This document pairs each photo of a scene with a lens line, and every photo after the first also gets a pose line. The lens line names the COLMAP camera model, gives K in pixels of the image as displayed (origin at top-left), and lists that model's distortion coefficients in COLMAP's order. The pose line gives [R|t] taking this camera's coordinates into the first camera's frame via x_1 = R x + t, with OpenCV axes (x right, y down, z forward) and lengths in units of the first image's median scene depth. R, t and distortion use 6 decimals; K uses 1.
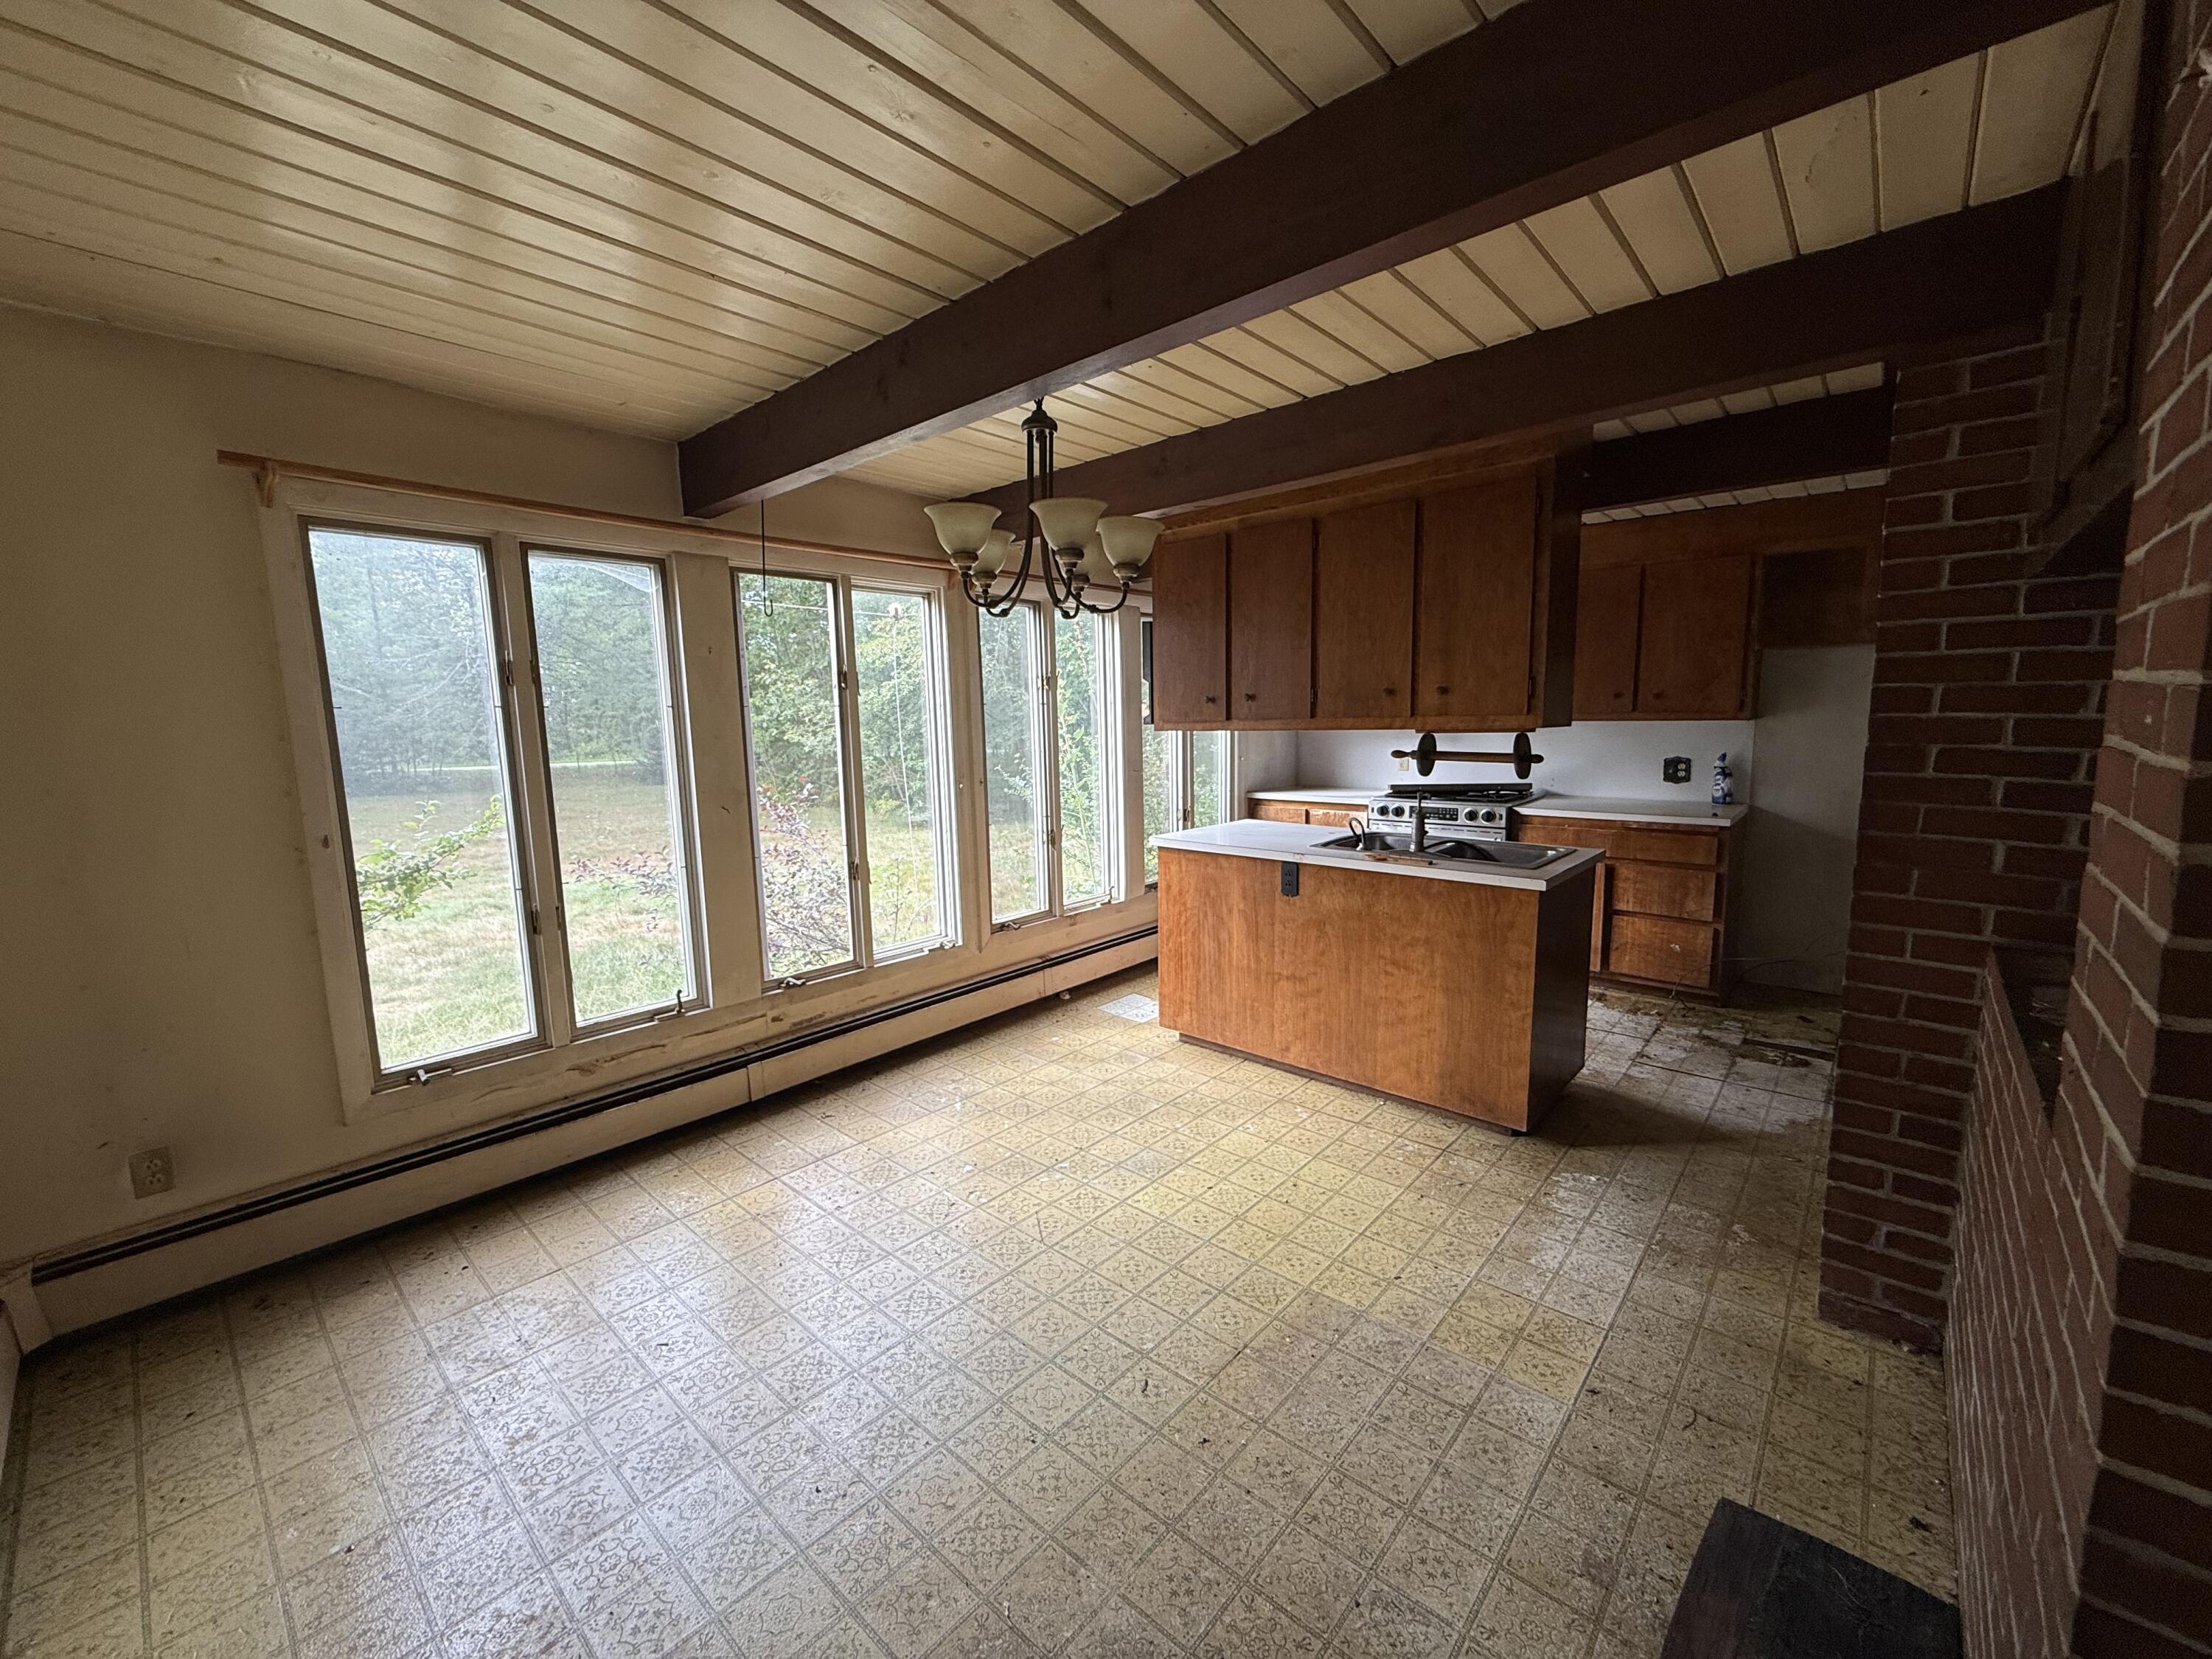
lens RADIAL K [[883.7, 0, 1103.6], [0, 883.7, 829.6], [0, 0, 1]] dist [0.001720, -0.000457]
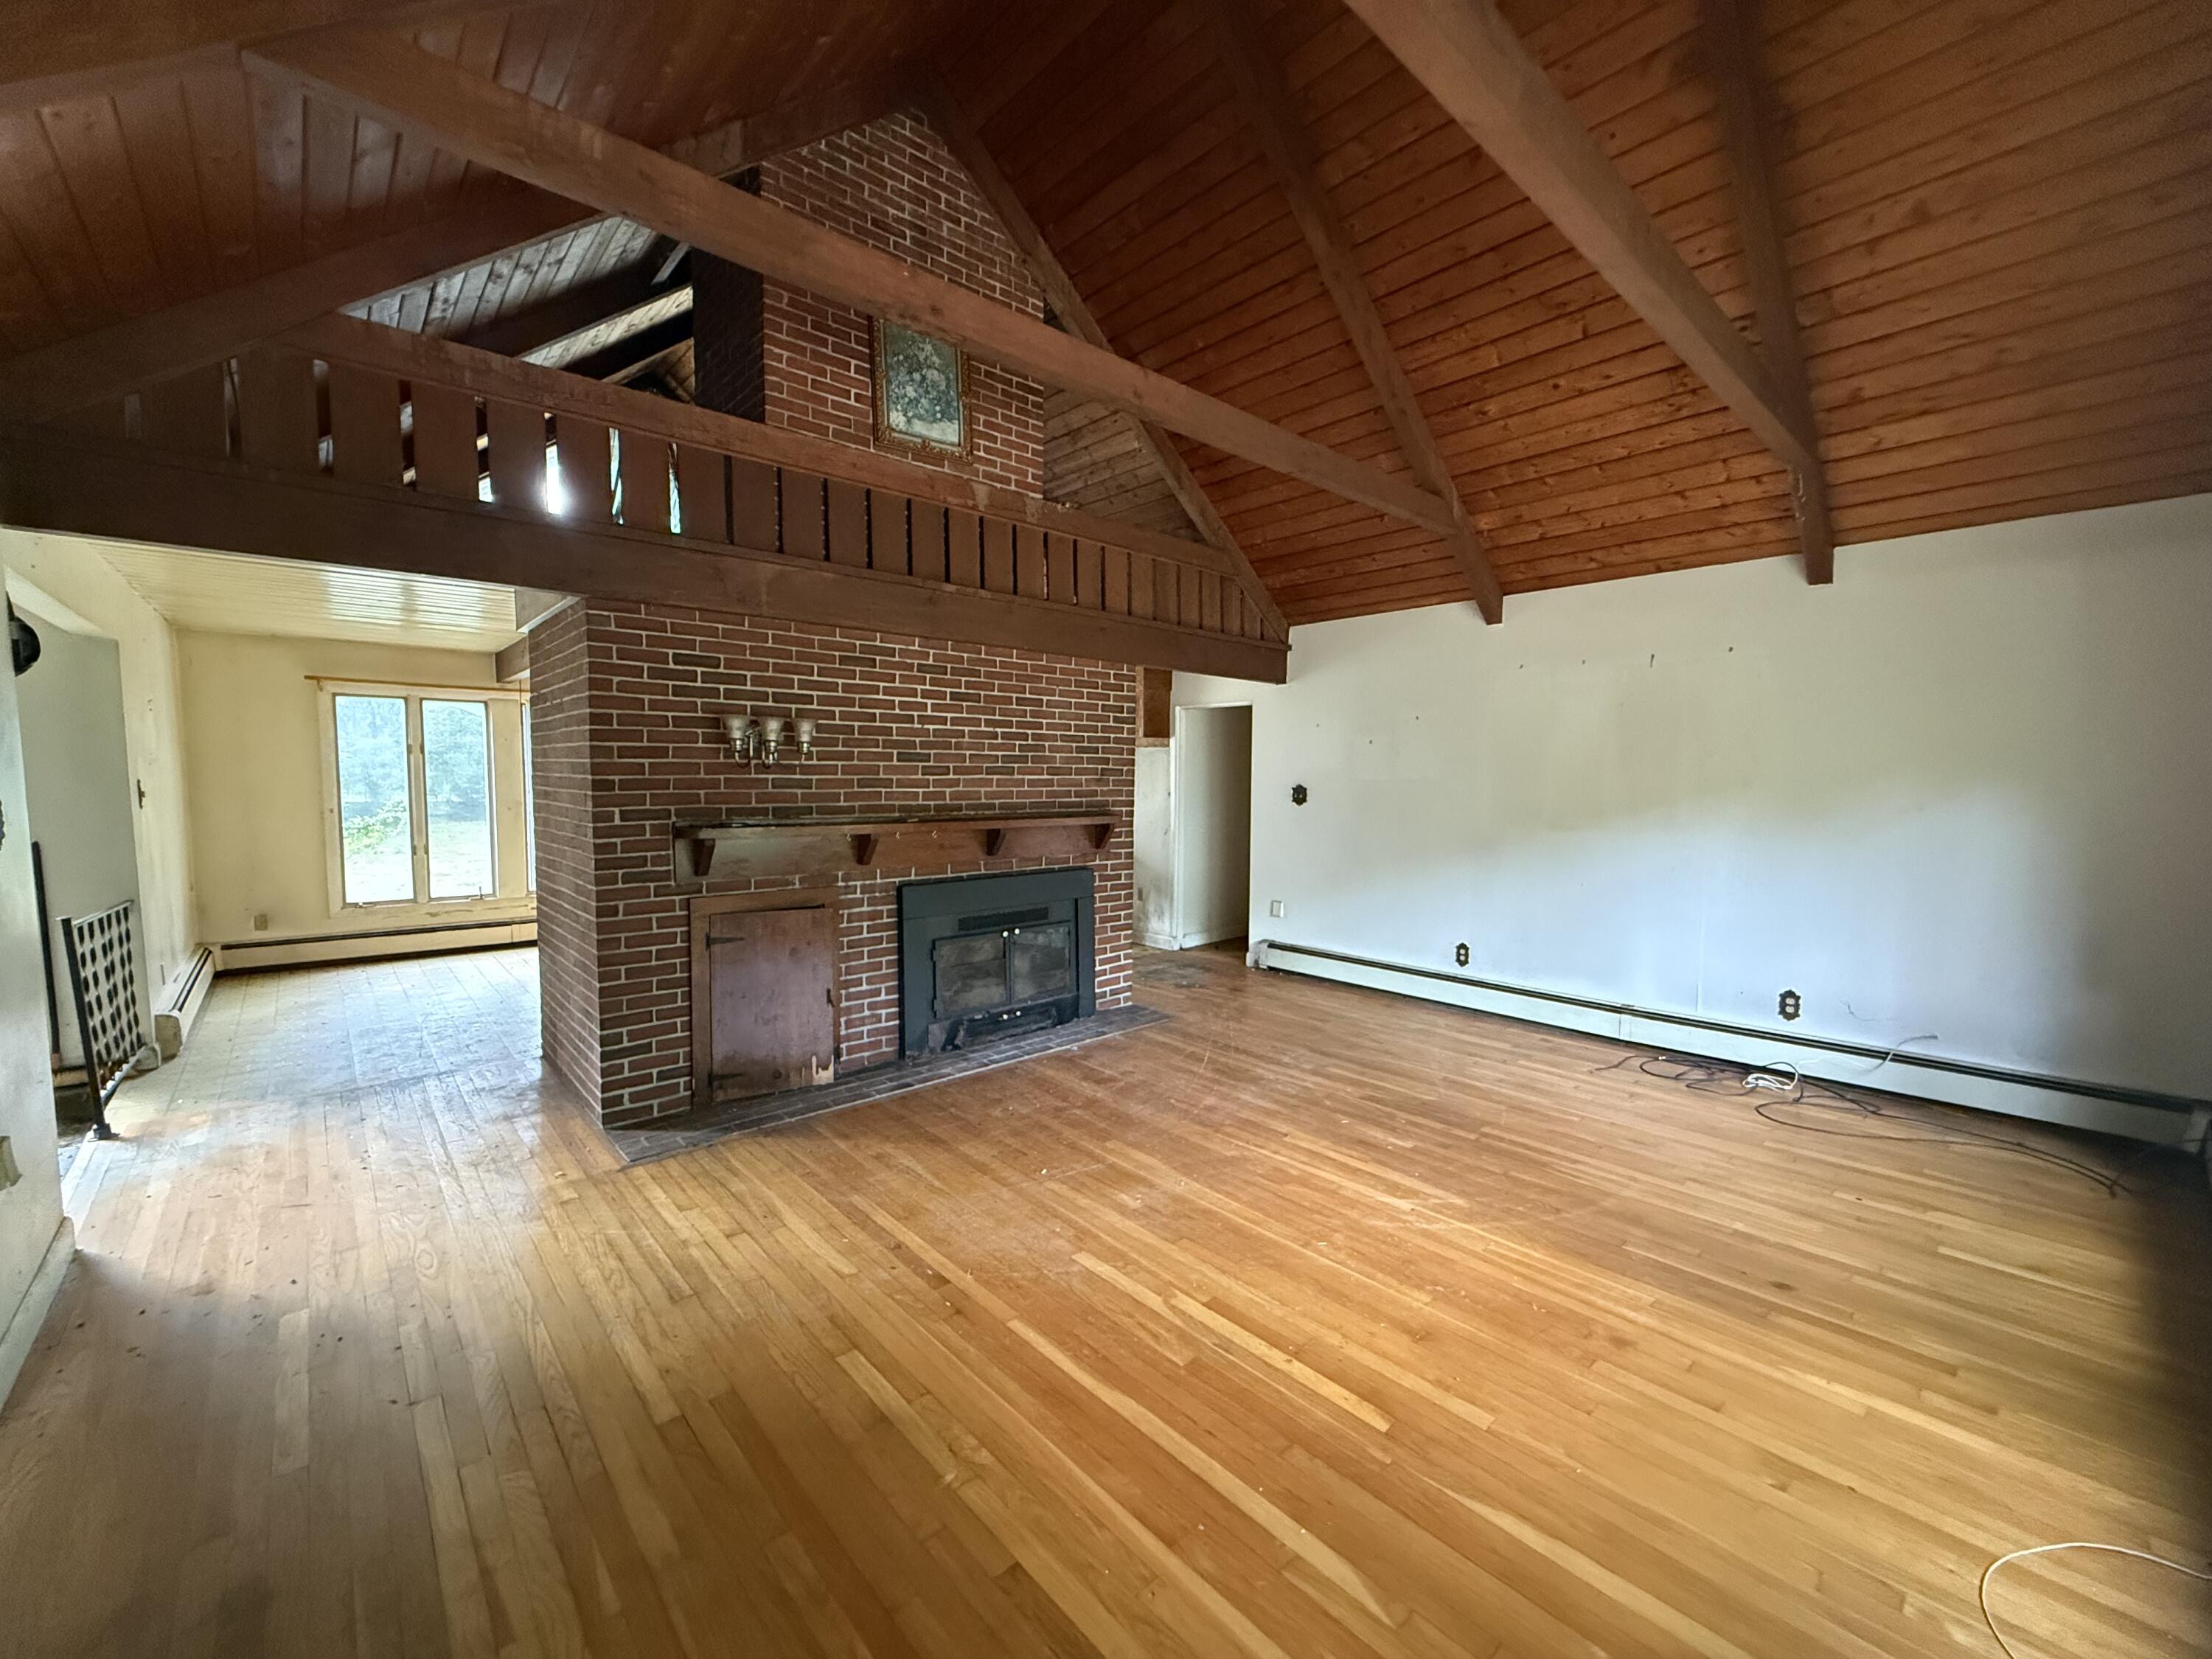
lens RADIAL K [[883.7, 0, 1097.8], [0, 883.7, 828.6], [0, 0, 1]] dist [0.001720, -0.000457]
pose [[0.993458, 0.037206, -0.107964, 1.369152], [-0.043935, 0.997193, -0.060633, 0.101928], [0.105405, 0.064980, 0.992304, -1.127238]]
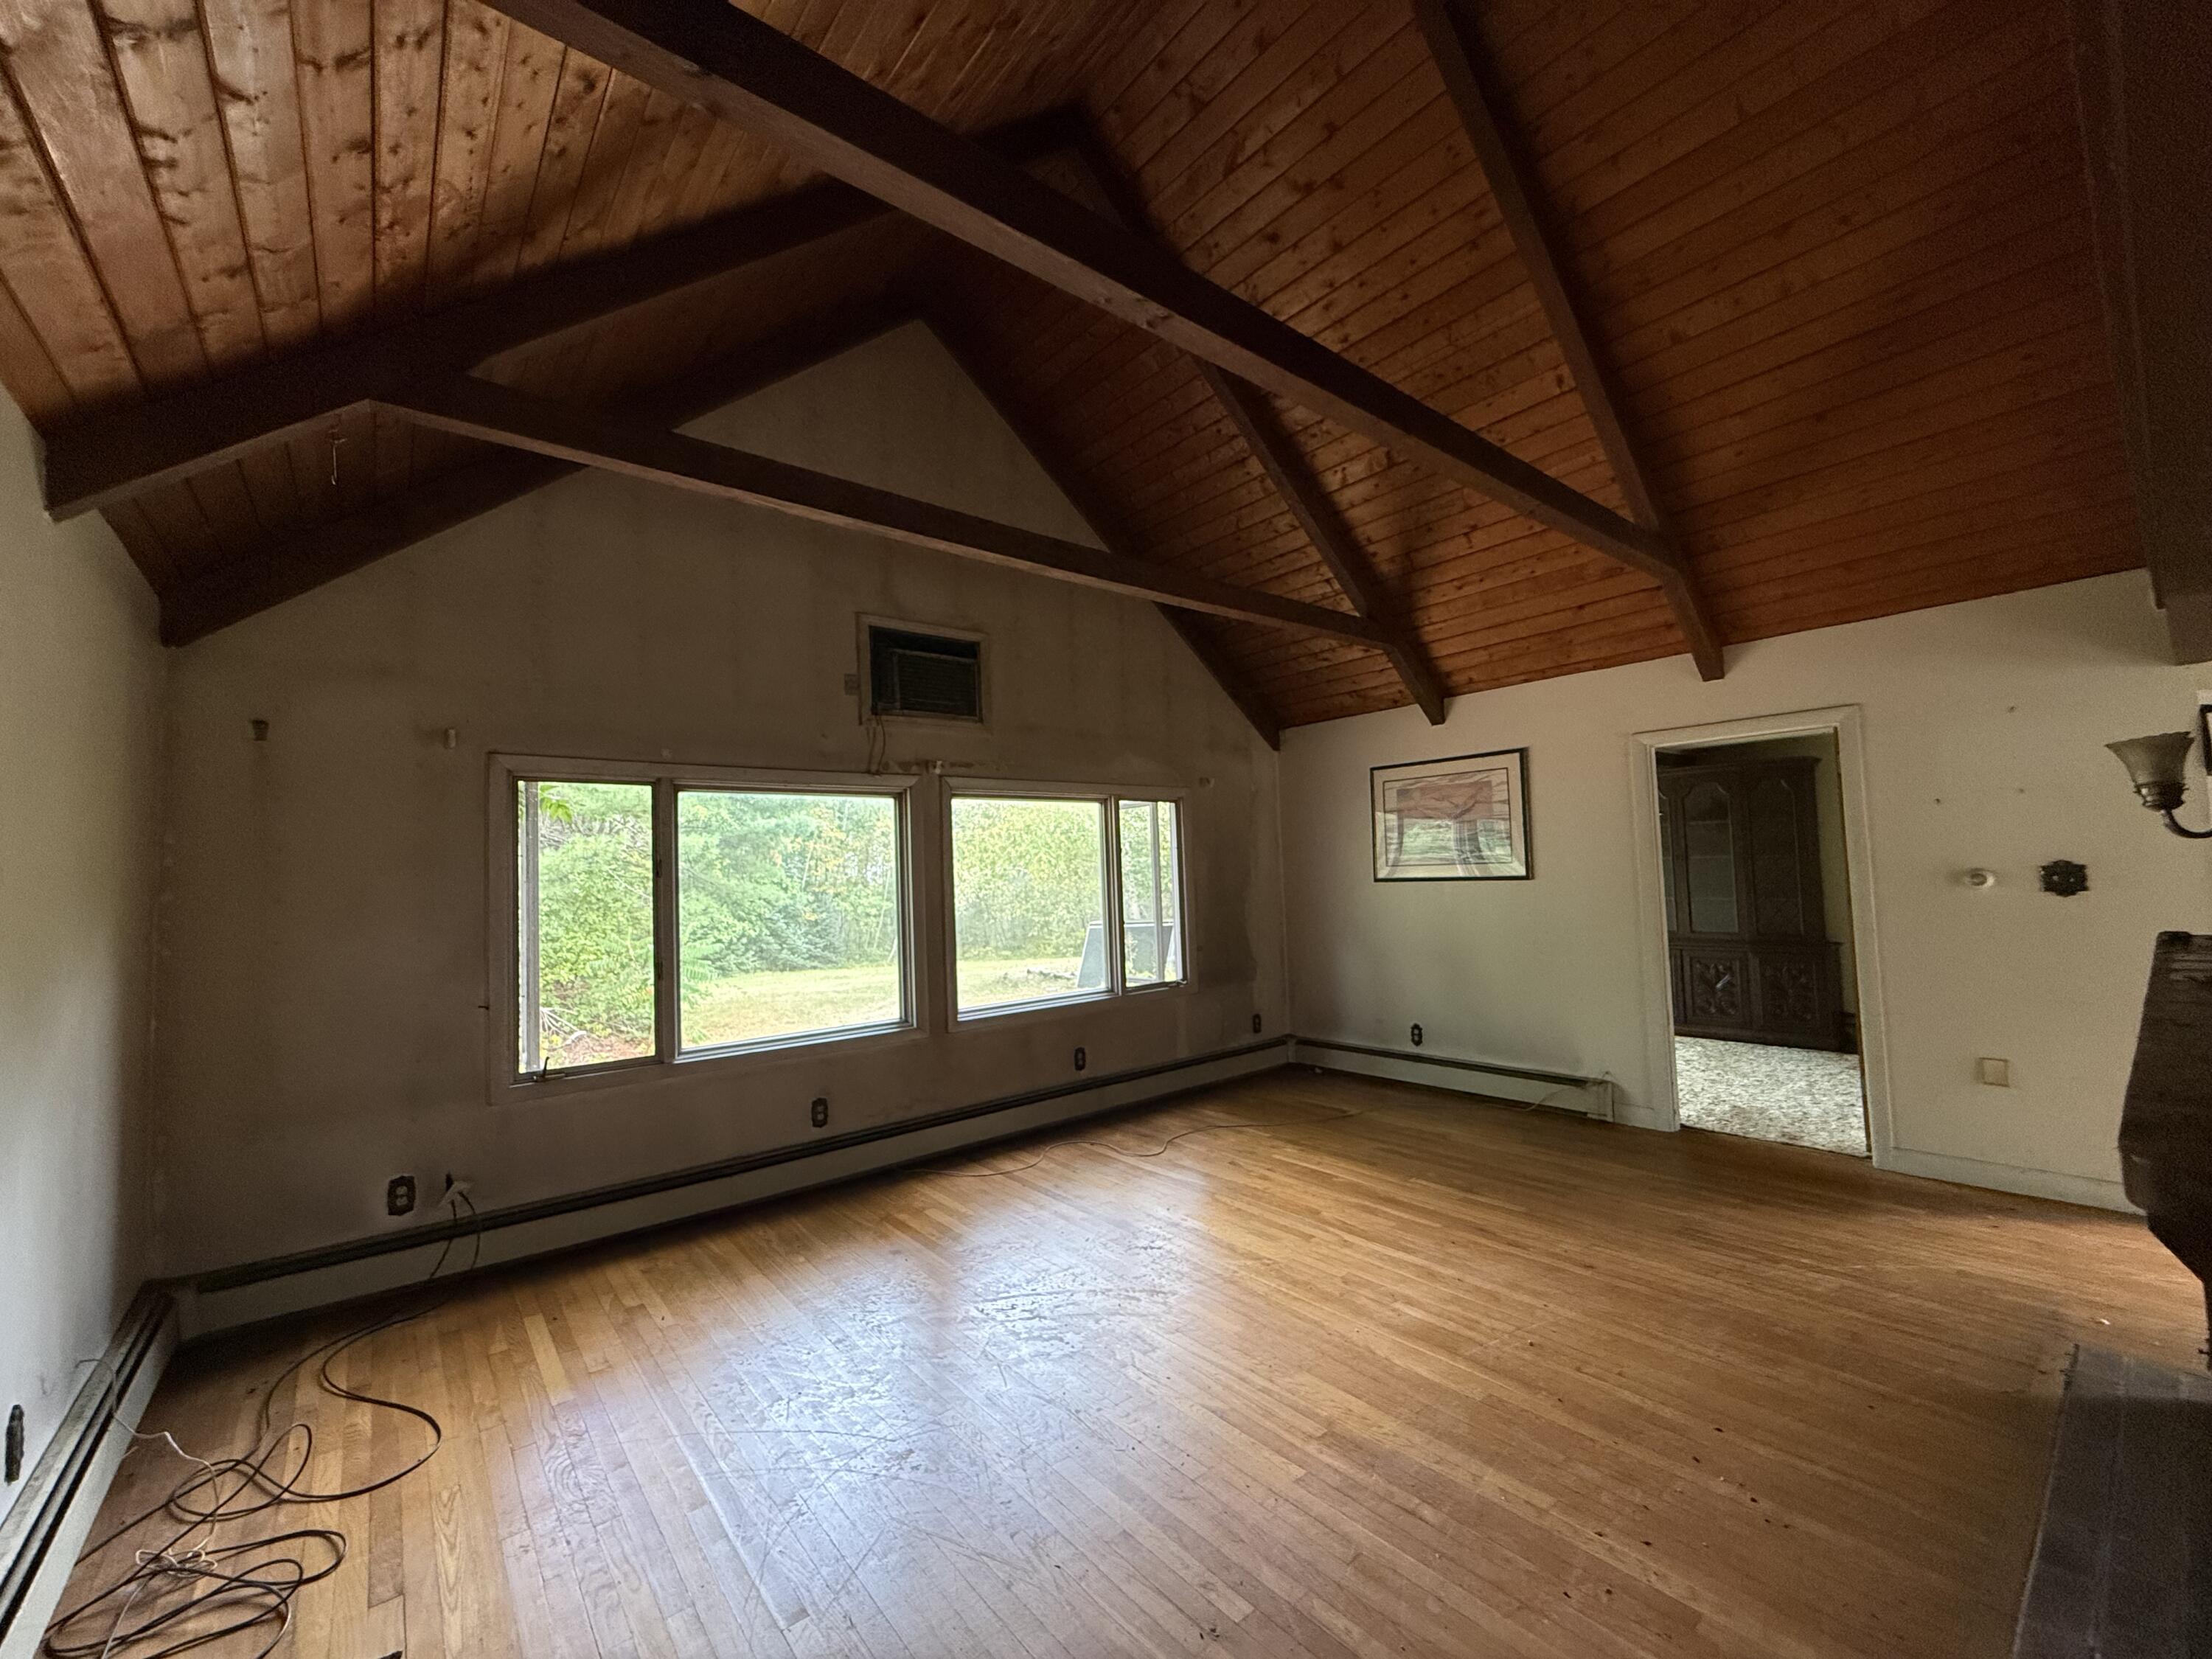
lens RADIAL K [[883.7, 0, 1097.6], [0, 883.7, 827.2], [0, 0, 1]] dist [0.001720, -0.000457]
pose [[-0.985280, 0.069059, 0.156380, 1.457335], [0.079667, 0.994854, 0.062605, -0.155250], [-0.151252, 0.074142, -0.985711, 0.879671]]
